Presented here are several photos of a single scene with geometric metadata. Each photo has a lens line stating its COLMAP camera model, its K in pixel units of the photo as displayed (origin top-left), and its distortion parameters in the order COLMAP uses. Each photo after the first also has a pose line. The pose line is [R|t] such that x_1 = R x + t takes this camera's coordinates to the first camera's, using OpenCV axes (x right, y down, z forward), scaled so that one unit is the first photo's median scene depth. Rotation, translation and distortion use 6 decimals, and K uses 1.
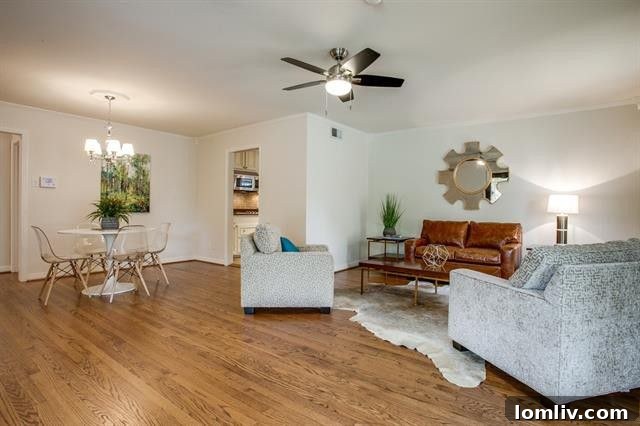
lens RADIAL K [[328.7, 0, 317.5], [0, 328.7, 218.5], [0, 0, 1]] dist [0.000166, 0.001025]
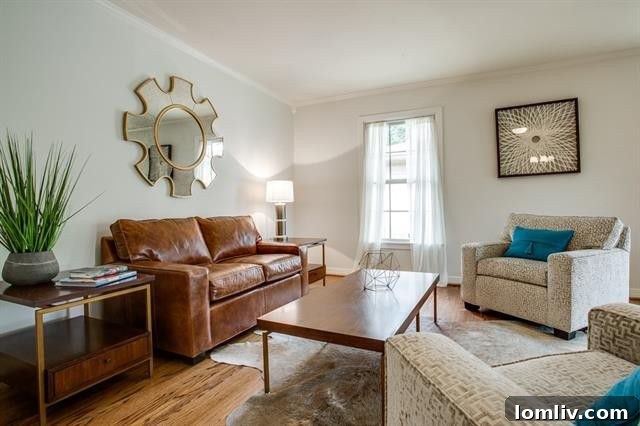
lens RADIAL K [[328.7, 0, 317.5], [0, 328.7, 218.5], [0, 0, 1]] dist [0.000166, 0.001025]
pose [[-0.210087, -0.042300, 0.976767, -0.178004], [0.027723, 0.998404, 0.049200, -0.013180], [-0.977290, 0.037415, -0.208579, 1.084003]]
